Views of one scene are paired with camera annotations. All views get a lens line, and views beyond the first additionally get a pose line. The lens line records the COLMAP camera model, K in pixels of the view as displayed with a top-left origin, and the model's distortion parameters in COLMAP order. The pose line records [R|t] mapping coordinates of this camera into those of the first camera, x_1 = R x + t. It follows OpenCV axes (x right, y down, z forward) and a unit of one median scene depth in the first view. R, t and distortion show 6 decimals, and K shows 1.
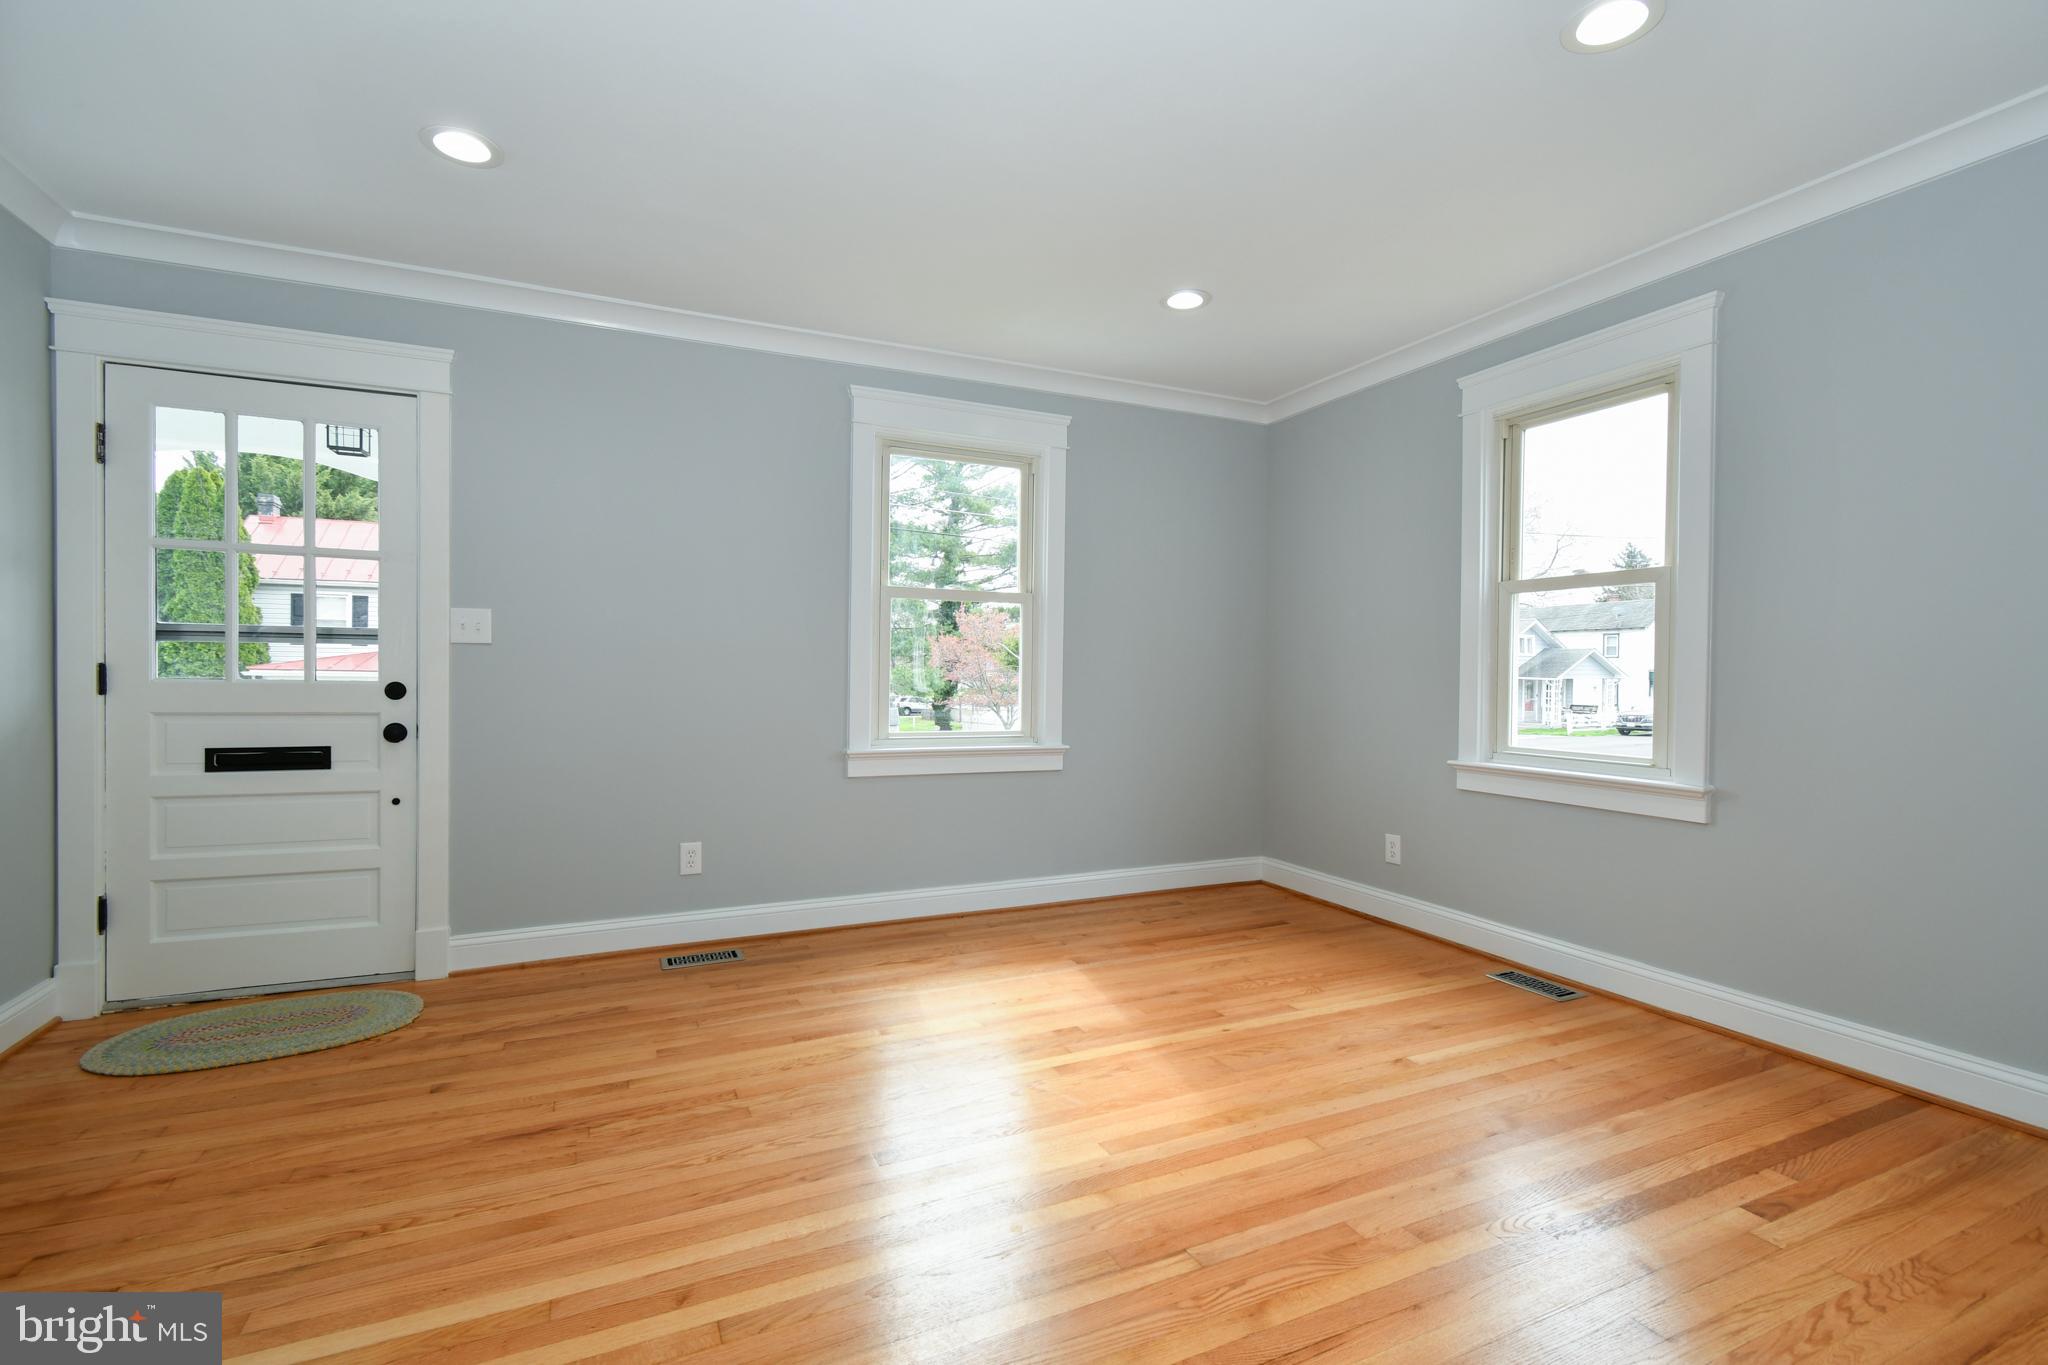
lens RADIAL K [[901.0, 0, 1009.0], [0, 901.0, 690.8], [0, 0, 1]] dist [0.006201, -0.001977]
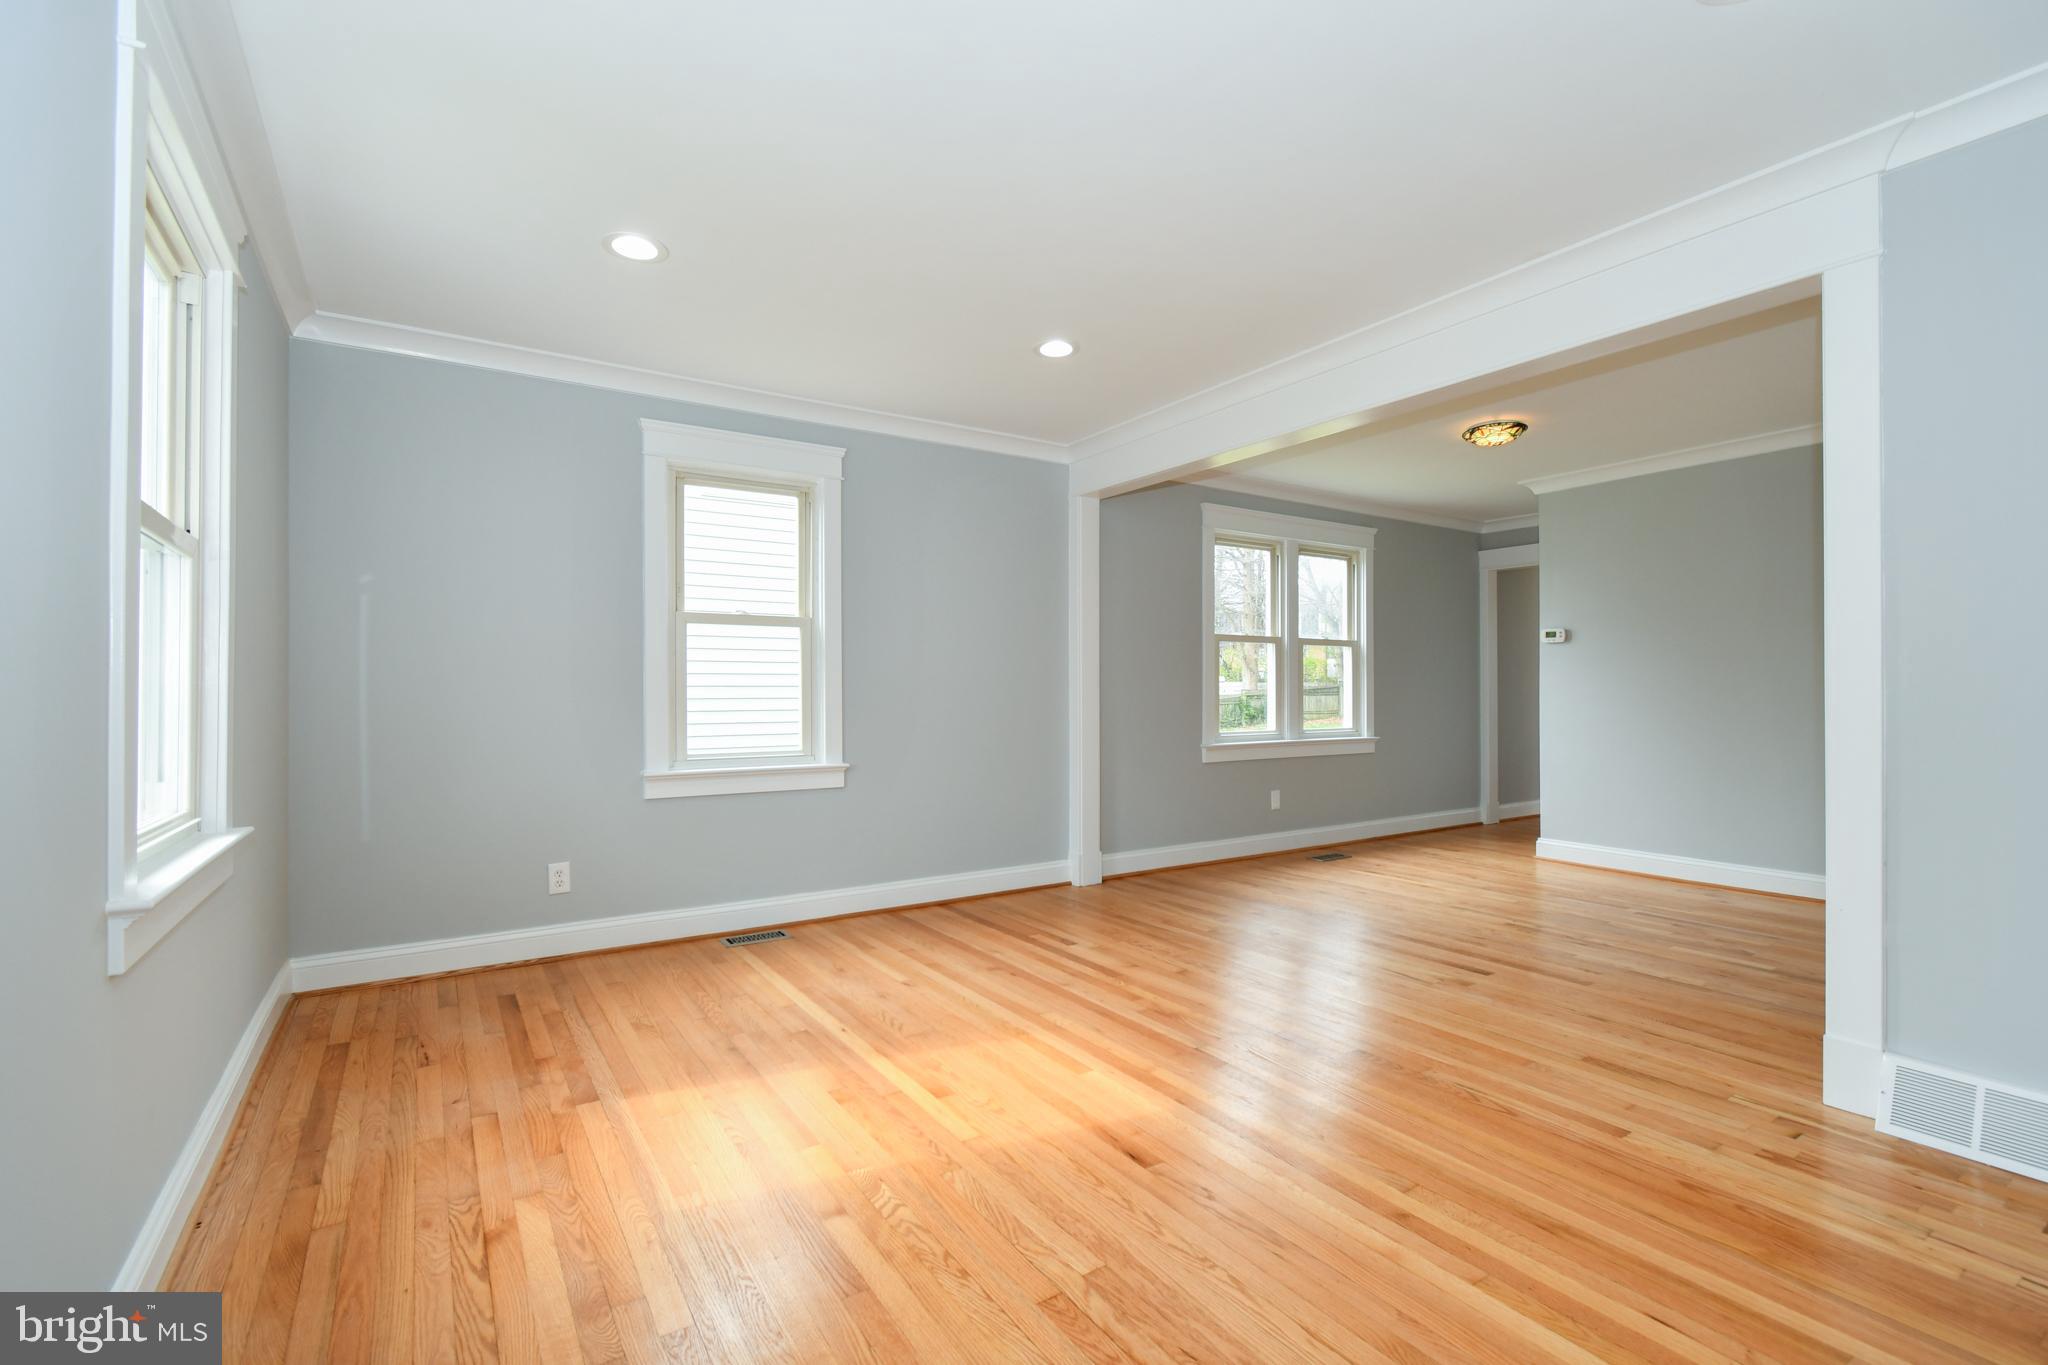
lens RADIAL K [[901.0, 0, 1028.9], [0, 901.0, 682.9], [0, 0, 1]] dist [0.006201, -0.001977]
pose [[-0.140602, 0.005454, 0.990051, -0.740558], [0.024784, 0.999691, -0.001987, -0.018598], [-0.989756, 0.024258, -0.140694, 0.822006]]
